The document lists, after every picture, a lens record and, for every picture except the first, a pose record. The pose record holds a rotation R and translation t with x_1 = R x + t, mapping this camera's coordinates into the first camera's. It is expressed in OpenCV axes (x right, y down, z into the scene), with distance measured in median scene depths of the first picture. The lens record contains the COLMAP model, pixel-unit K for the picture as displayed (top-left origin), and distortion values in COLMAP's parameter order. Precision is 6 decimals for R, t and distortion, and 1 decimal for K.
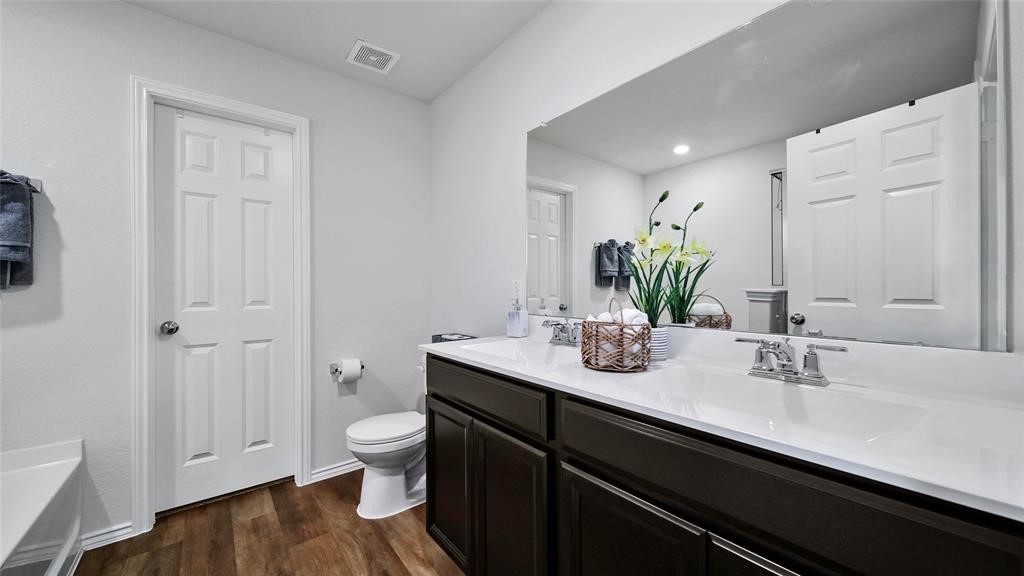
lens RADIAL K [[366.5, 0, 514.3], [0, 366.5, 290.1], [0, 0, 1]] dist [0.000259, 0.000010]
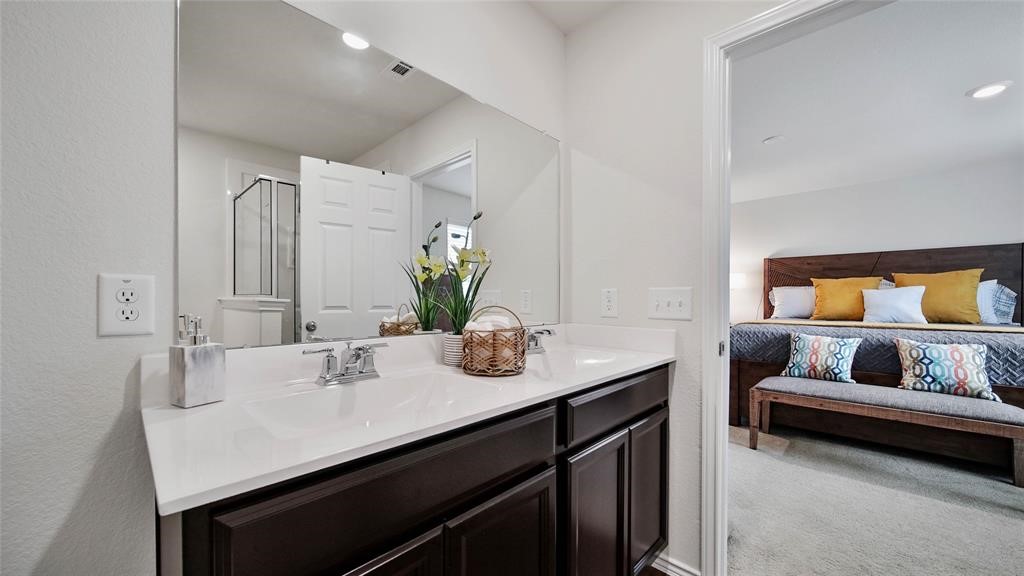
lens RADIAL K [[366.5, 0, 514.3], [0, 366.5, 290.1], [0, 0, 1]] dist [0.000259, 0.000010]
pose [[-0.142762, 0.026317, 0.989407, -0.545970], [0.006198, 0.999651, -0.025695, 0.005881], [-0.989738, 0.002464, -0.142875, 0.800616]]
